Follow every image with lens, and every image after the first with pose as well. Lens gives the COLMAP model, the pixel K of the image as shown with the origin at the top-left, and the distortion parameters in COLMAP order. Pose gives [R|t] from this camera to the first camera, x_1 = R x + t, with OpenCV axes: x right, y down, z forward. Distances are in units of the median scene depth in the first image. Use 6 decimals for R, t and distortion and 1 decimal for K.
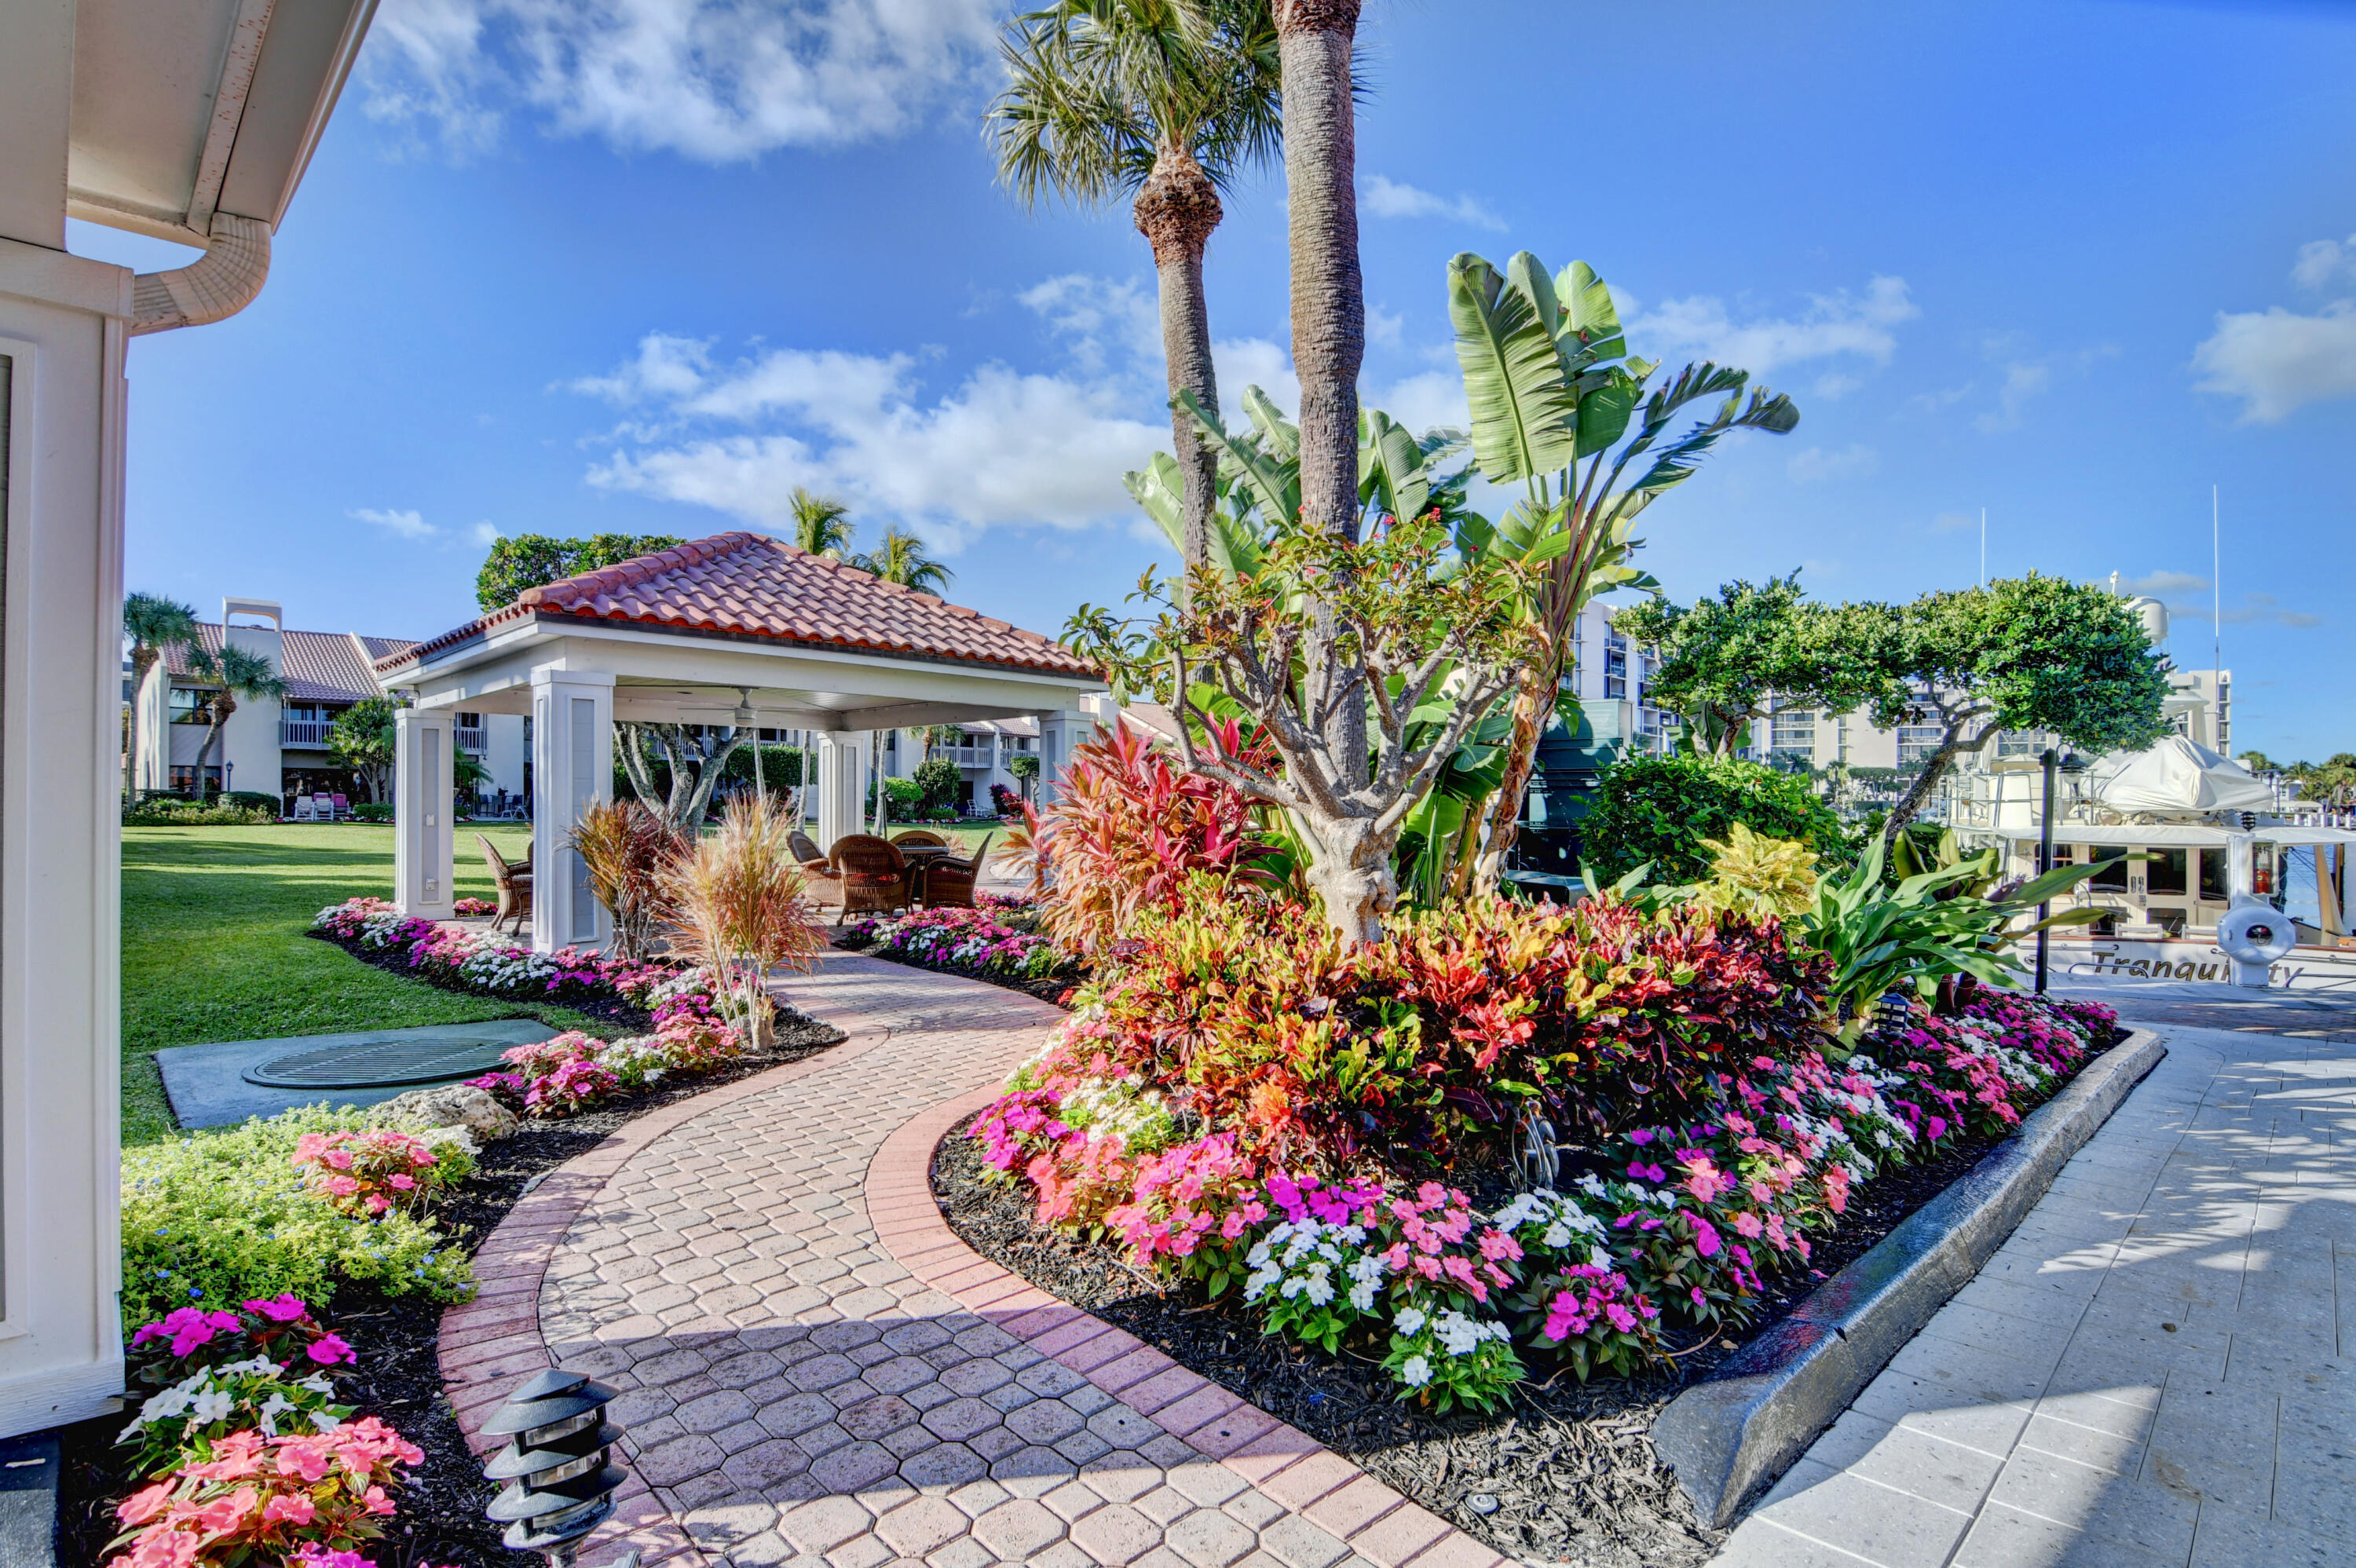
lens RADIAL K [[1152.6, 0, 1181.1], [0, 1152.6, 800.7], [0, 0, 1]] dist [-0.006072, -0.000665]
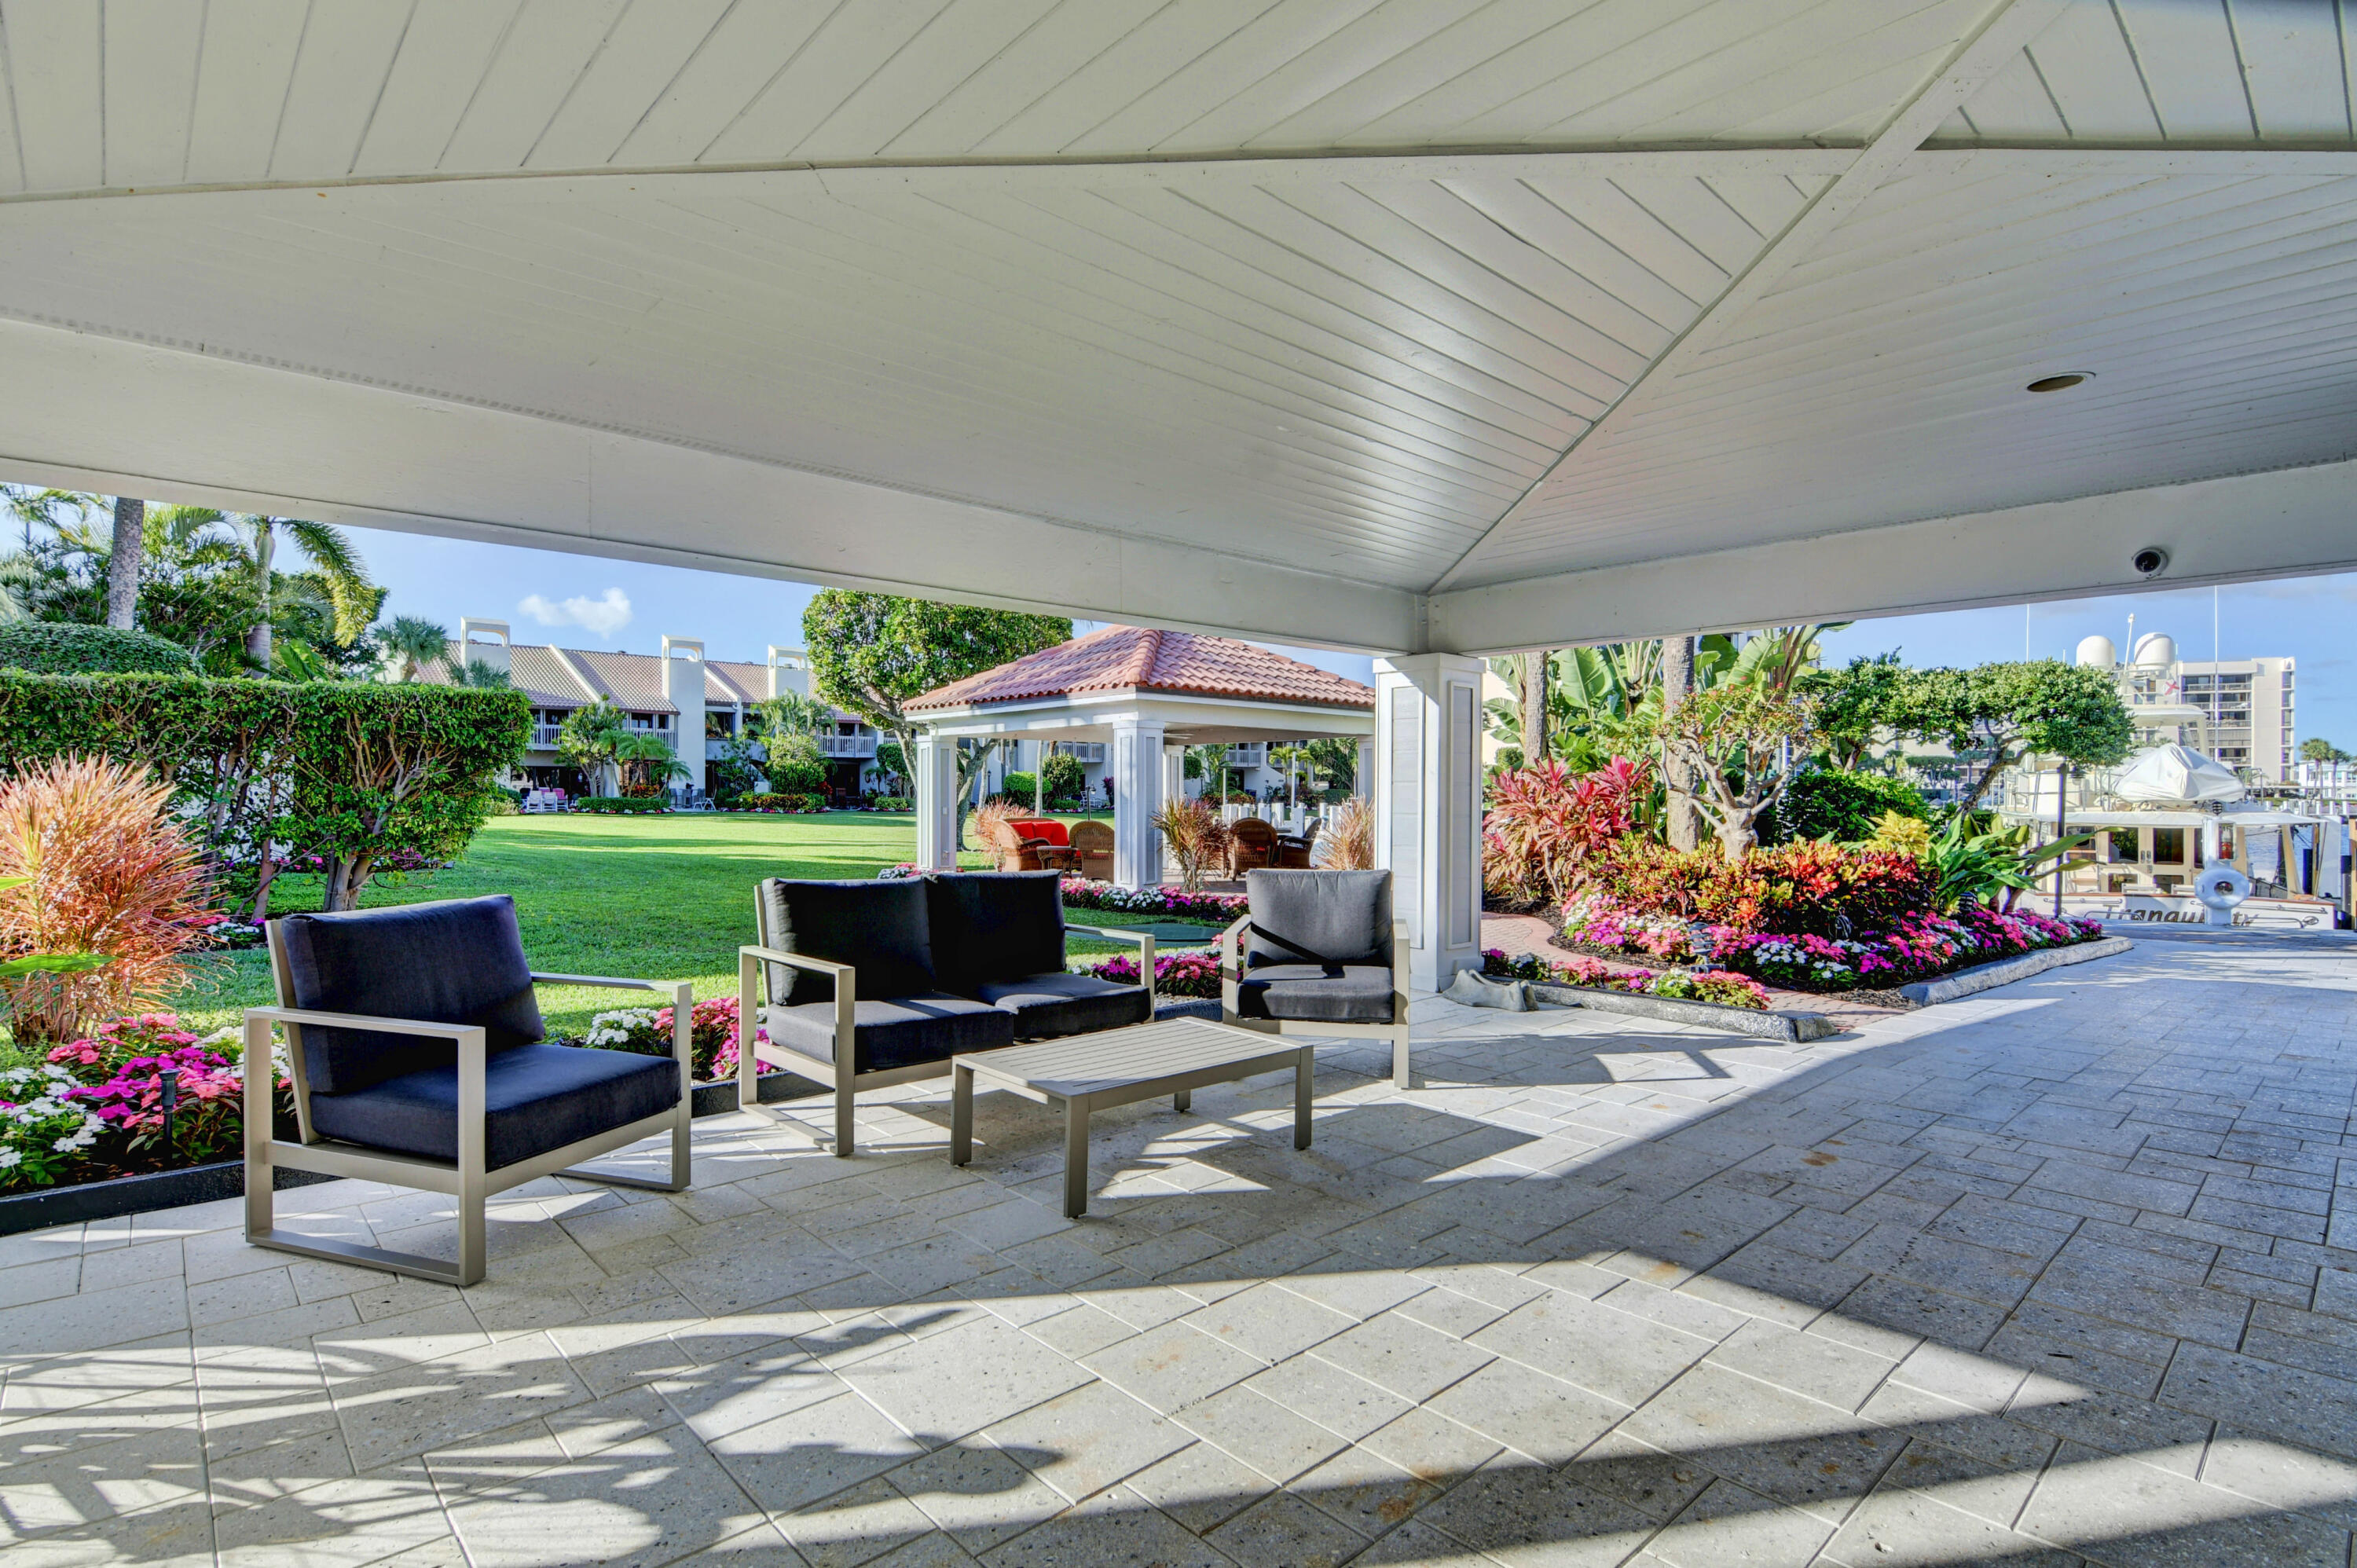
lens RADIAL K [[1153.1, 0, 1179.1], [0, 1153.1, 799.5], [0, 0, 1]] dist [-0.006072, -0.000665]
pose [[0.999367, -0.002897, -0.035469, -0.299068], [0.003183, 0.999963, 0.007998, -0.008432], [0.035445, -0.008106, 0.999339, -0.461852]]
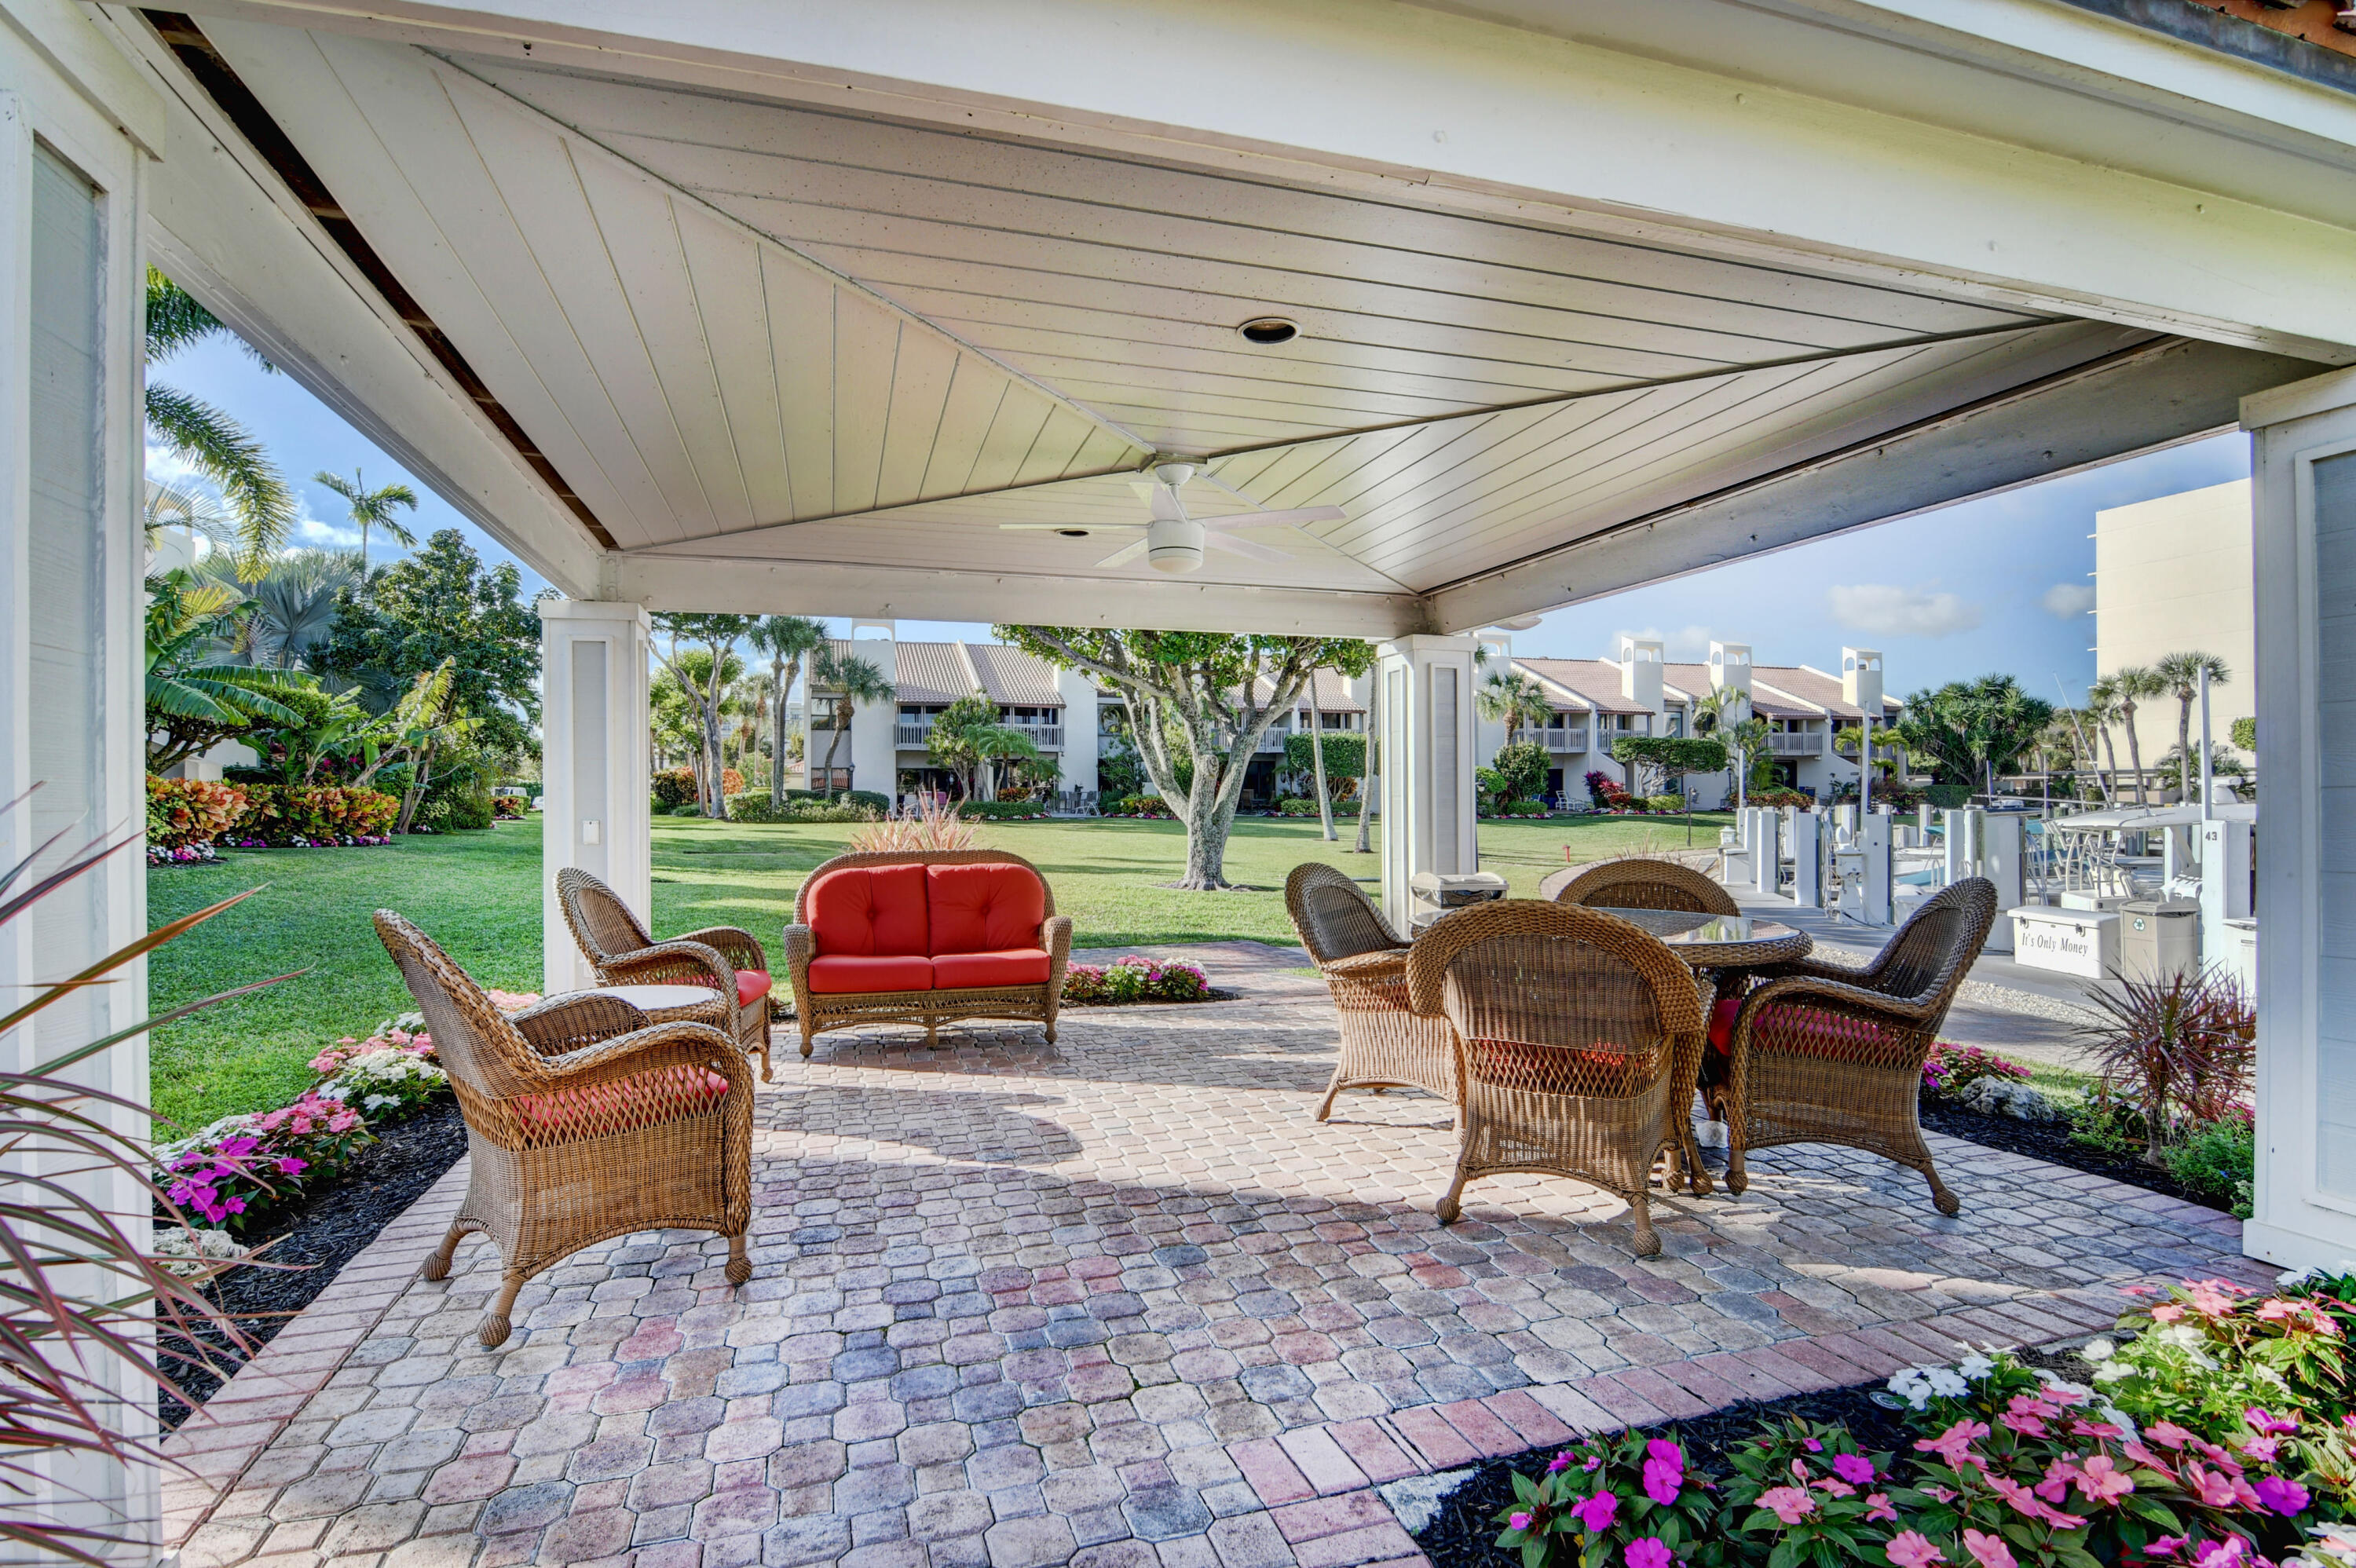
lens RADIAL K [[1152.6, 0, 1171.5], [0, 1152.6, 798.8], [0, 0, 1]] dist [-0.006072, -0.000665]
pose [[0.882566, -0.009616, -0.470091, -0.204456], [0.011160, 0.999938, 0.000497, 0.007631], [0.470057, -0.005685, 0.882618, 0.661681]]
